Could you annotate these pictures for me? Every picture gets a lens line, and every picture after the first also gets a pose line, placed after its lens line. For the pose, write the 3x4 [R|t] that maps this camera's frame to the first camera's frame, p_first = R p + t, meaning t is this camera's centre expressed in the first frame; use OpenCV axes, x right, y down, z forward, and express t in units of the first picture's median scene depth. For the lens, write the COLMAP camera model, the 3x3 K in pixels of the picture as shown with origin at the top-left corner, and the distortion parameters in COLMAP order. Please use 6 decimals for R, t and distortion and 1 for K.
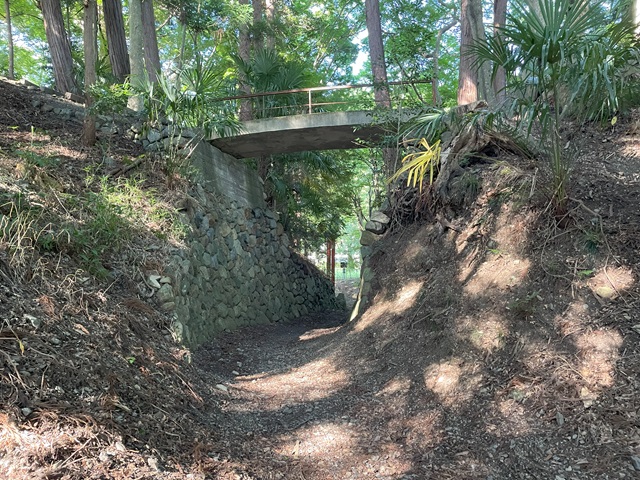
lens RADIAL K [[480.4, 0, 322.5], [0, 480.4, 240.9], [0, 0, 1]] dist [0.001318, 0.000713]
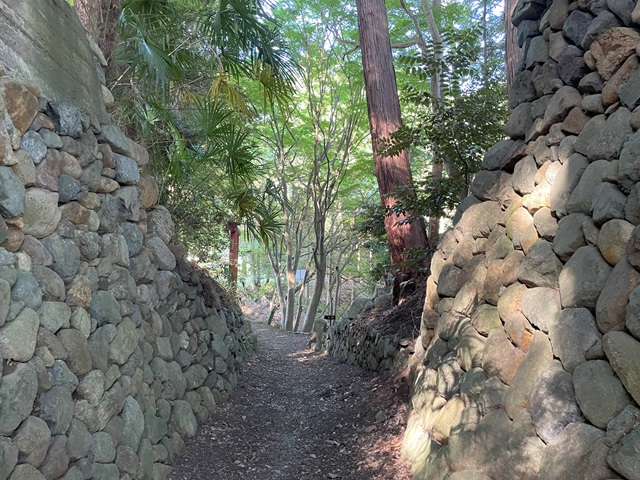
lens RADIAL K [[480.4, 0, 320.1], [0, 480.4, 241.5], [0, 0, 1]] dist [0.001318, 0.000713]
pose [[0.967493, 0.031250, 0.250961, -0.060465], [-0.029634, 0.999509, -0.010216, 0.014743], [-0.251157, 0.002447, 0.967943, 0.690458]]
